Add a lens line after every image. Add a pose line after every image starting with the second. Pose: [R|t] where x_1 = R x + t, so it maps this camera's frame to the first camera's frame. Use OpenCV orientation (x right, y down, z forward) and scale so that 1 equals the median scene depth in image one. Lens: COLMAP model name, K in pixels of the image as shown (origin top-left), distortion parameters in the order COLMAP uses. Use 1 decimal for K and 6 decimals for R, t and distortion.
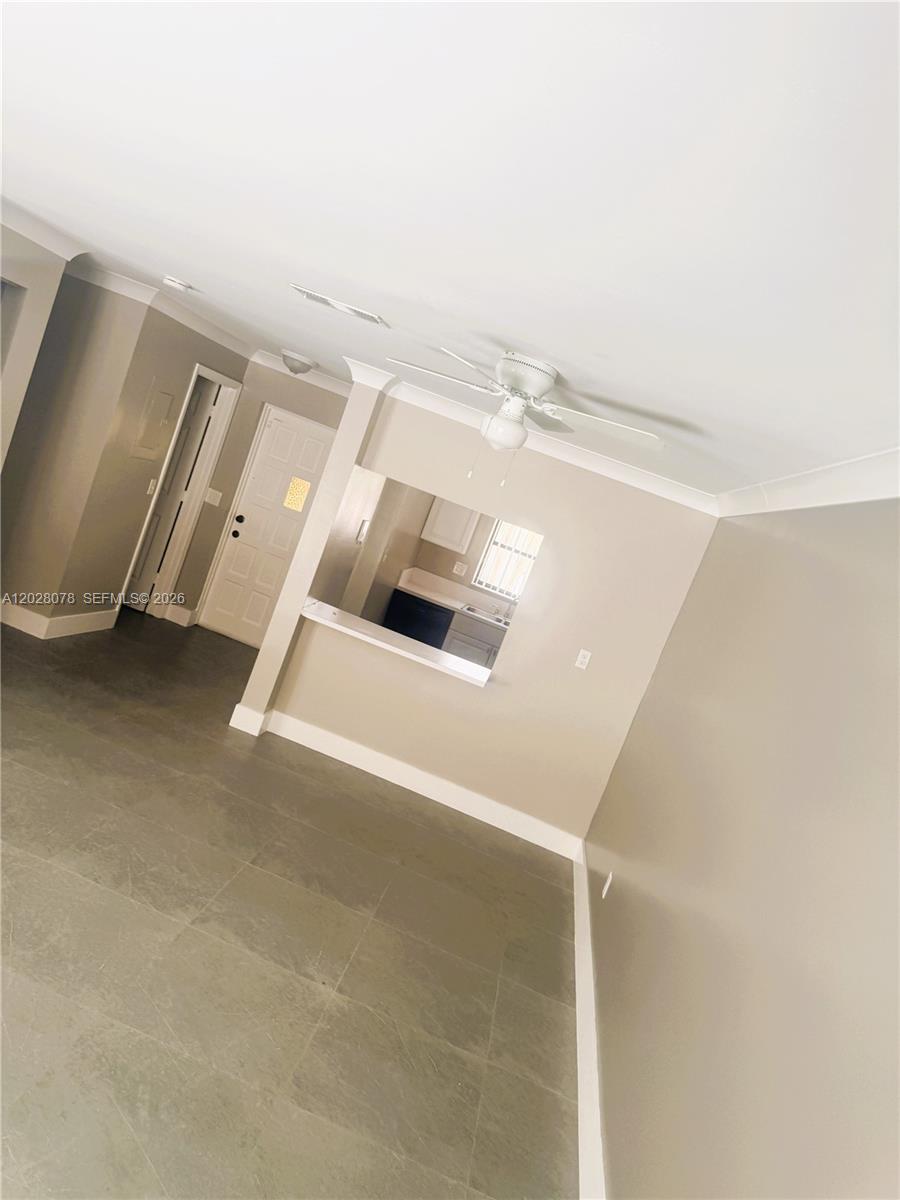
lens RADIAL K [[848.1, 0, 449.4], [0, 848.1, 603.5], [0, 0, 1]] dist [0.039193, -0.058888]
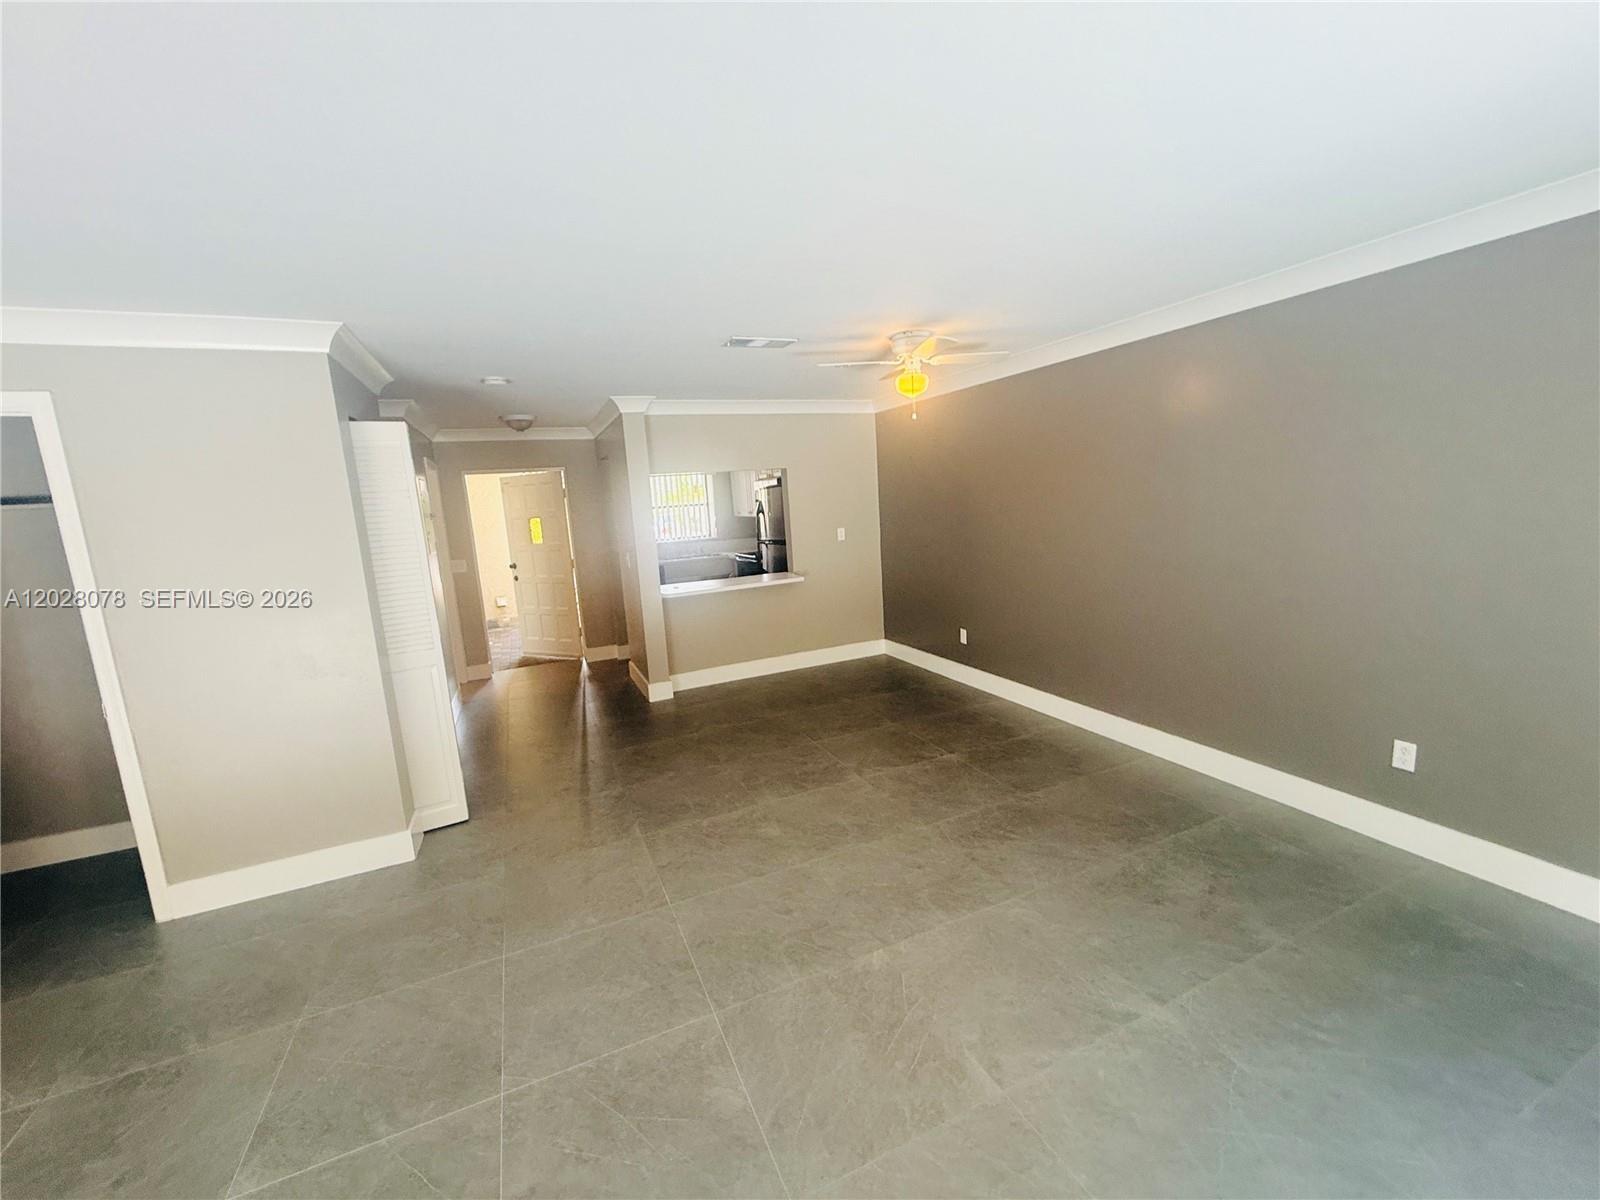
lens RADIAL K [[640.1, 0, 794.6], [0, 640.1, 600.8], [0, 0, 1]] dist [-0.002962, -0.000608]
pose [[0.768660, -0.477463, 0.425665, -0.445510], [0.424388, 0.878567, 0.219123, -0.114346], [-0.478598, 0.012216, 0.877949, 0.048361]]
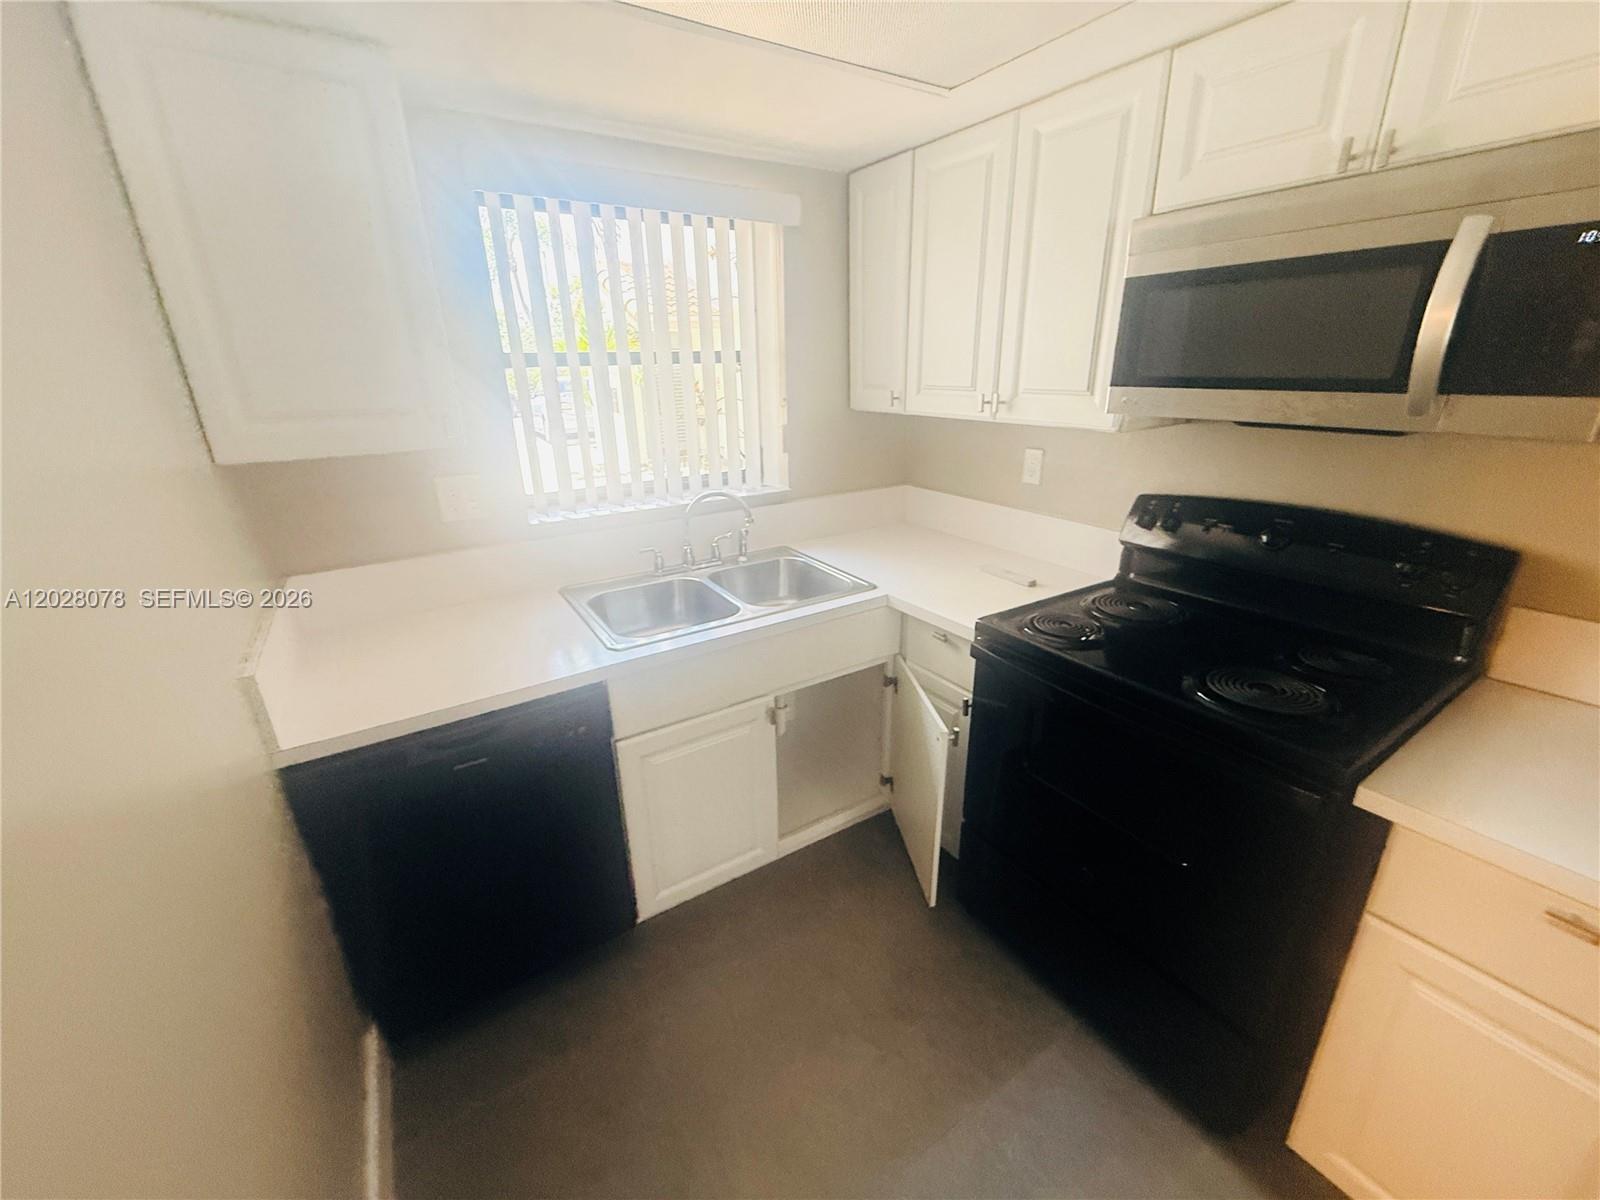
lens RADIAL K [[640.1, 0, 802.5], [0, 640.1, 593.8], [0, 0, 1]] dist [-0.002962, -0.000608]
pose [[0.696891, -0.556450, 0.452445, -0.037245], [0.369138, 0.819193, 0.438930, -0.111765], [-0.614883, -0.138872, 0.776295, 1.278756]]
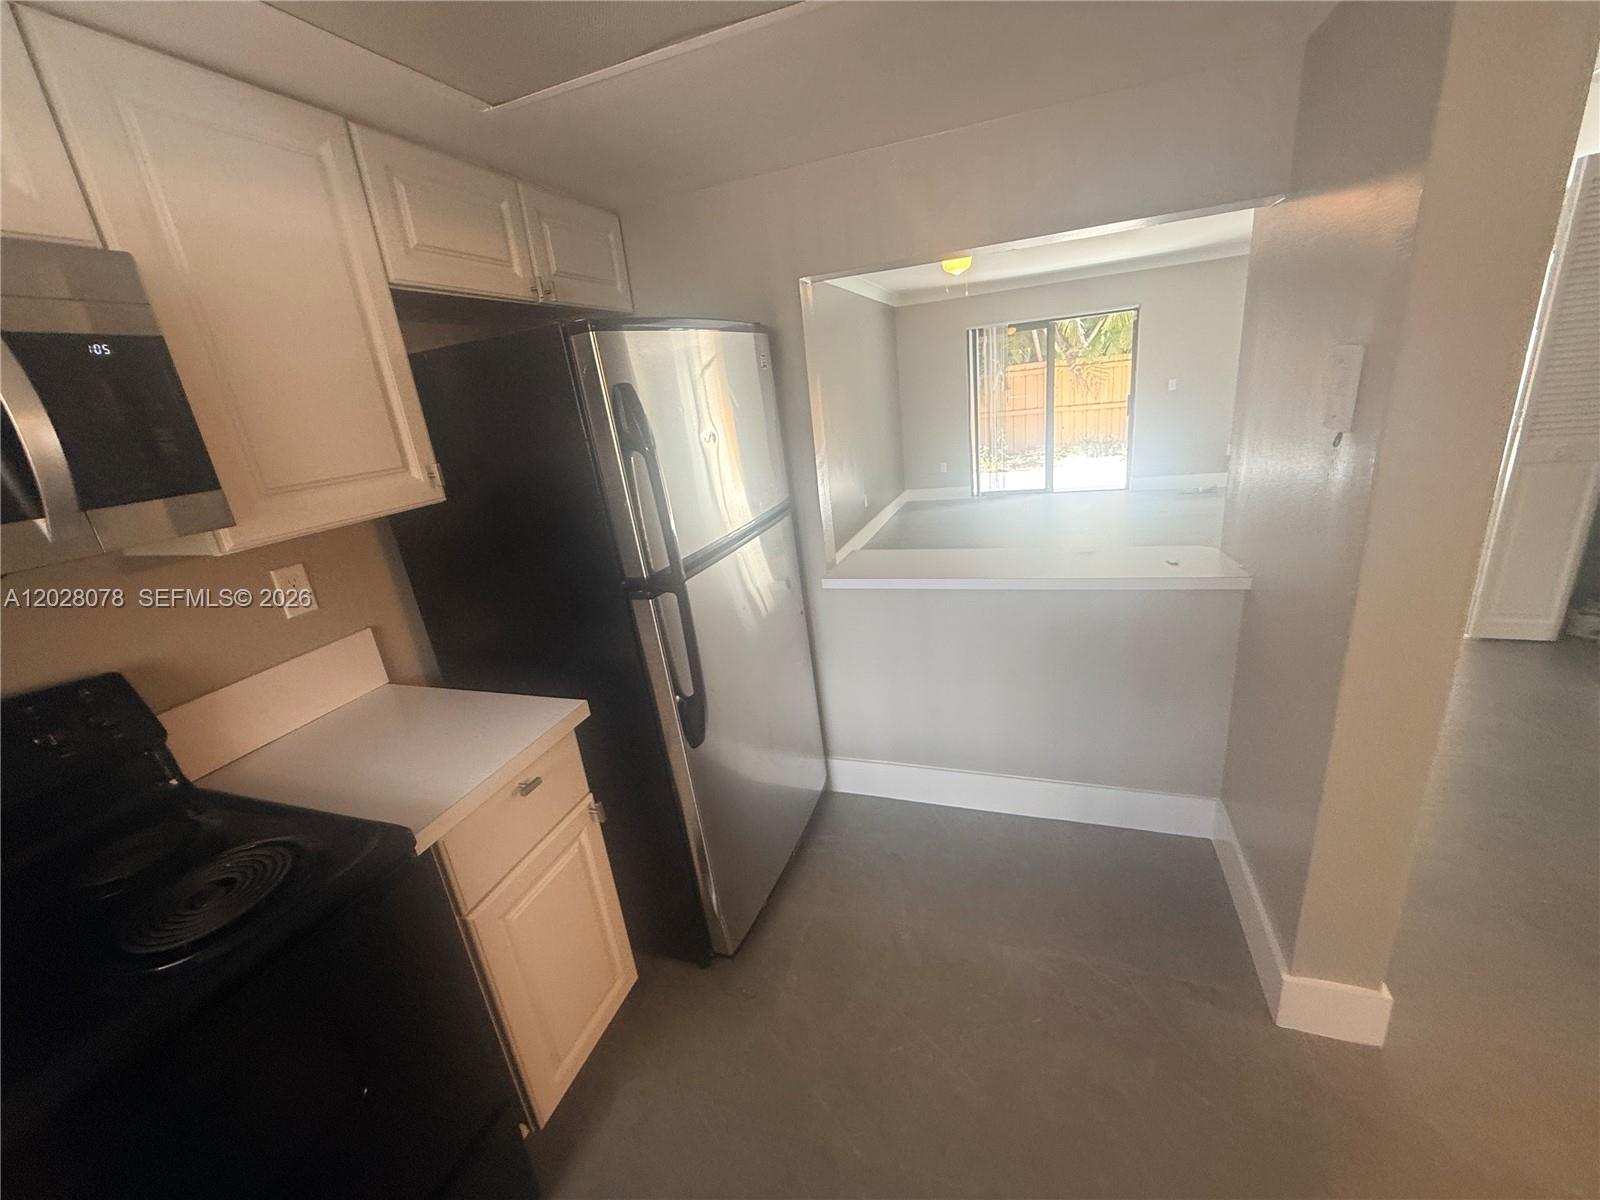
lens RADIAL K [[640.1, 0, 808.3], [0, 640.1, 596.6], [0, 0, 1]] dist [-0.002962, -0.000608]
pose [[-0.951819, -0.295096, 0.083418, 0.024088], [-0.220527, 0.847689, 0.482483, -0.106598], [-0.213092, 0.440841, -0.871924, 1.440093]]
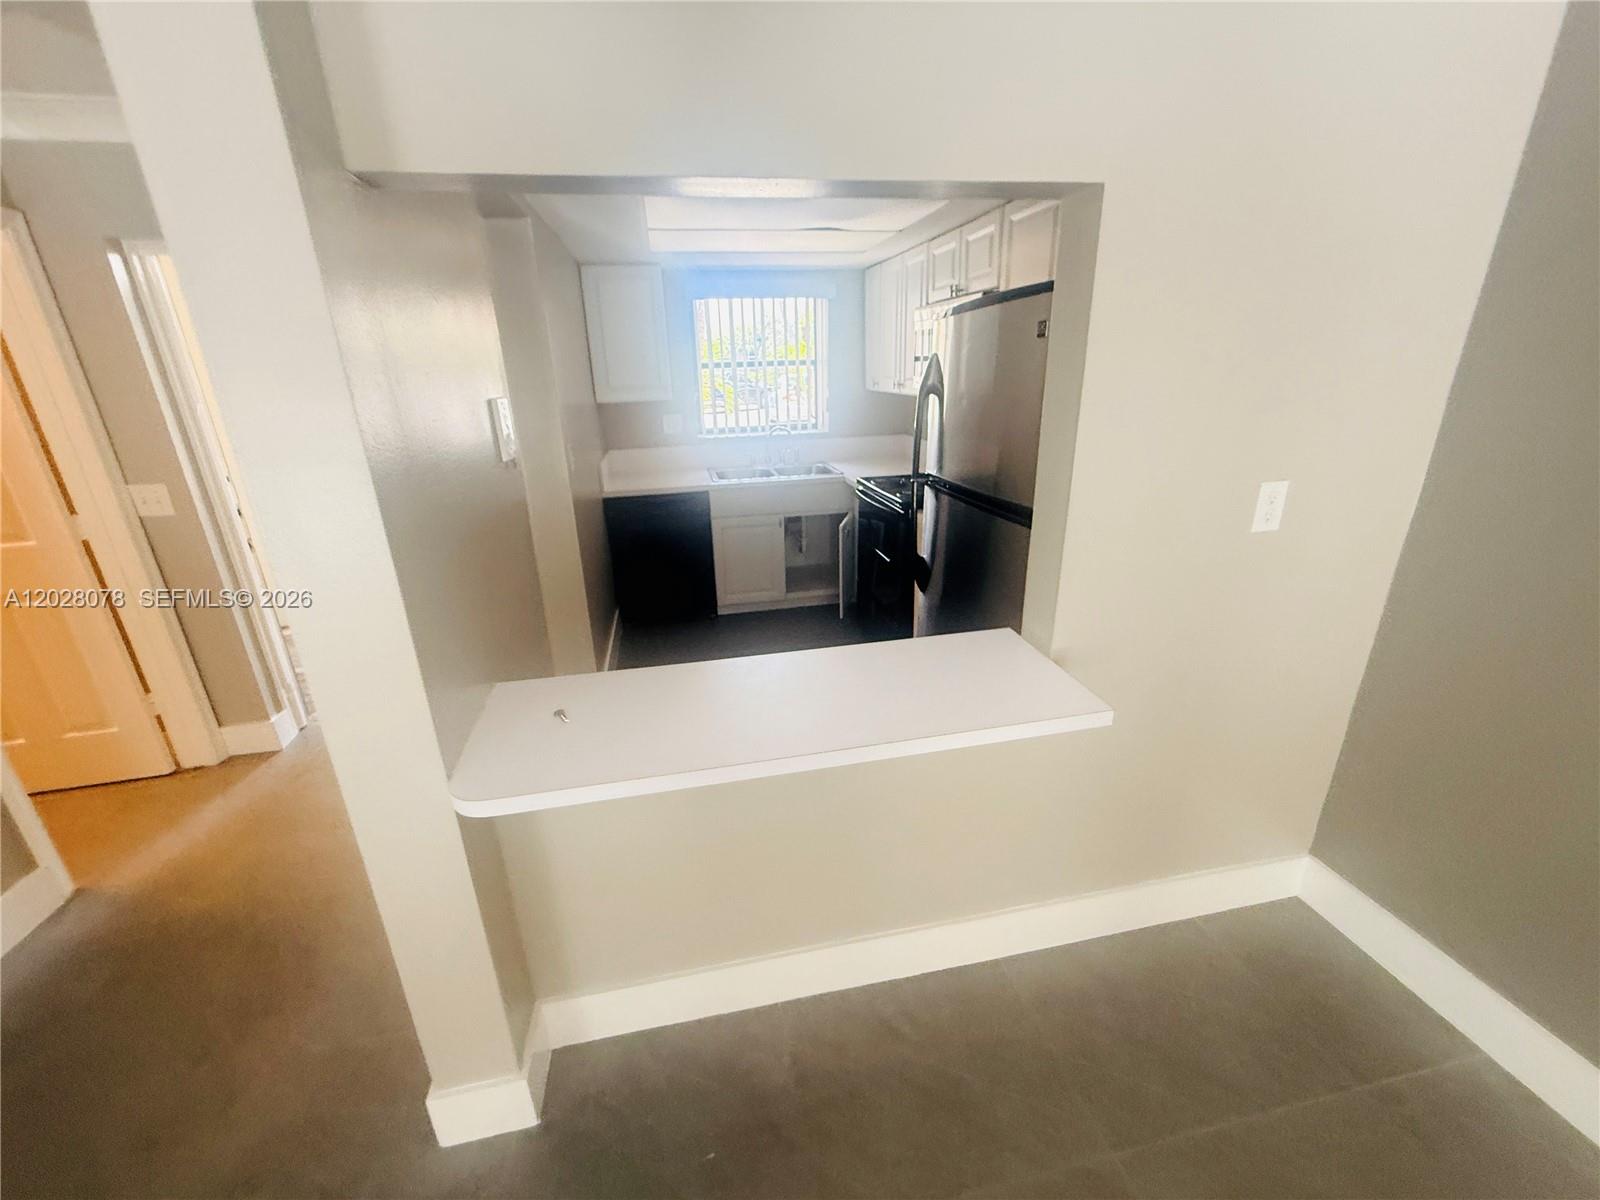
lens RADIAL K [[640.1, 0, 799.4], [0, 640.1, 591.7], [0, 0, 1]] dist [-0.002962, -0.000608]
pose [[0.869002, -0.462554, 0.175727, -0.083149], [0.399279, 0.865277, 0.303103, -0.066995], [-0.292254, -0.193233, 0.936616, 0.801101]]
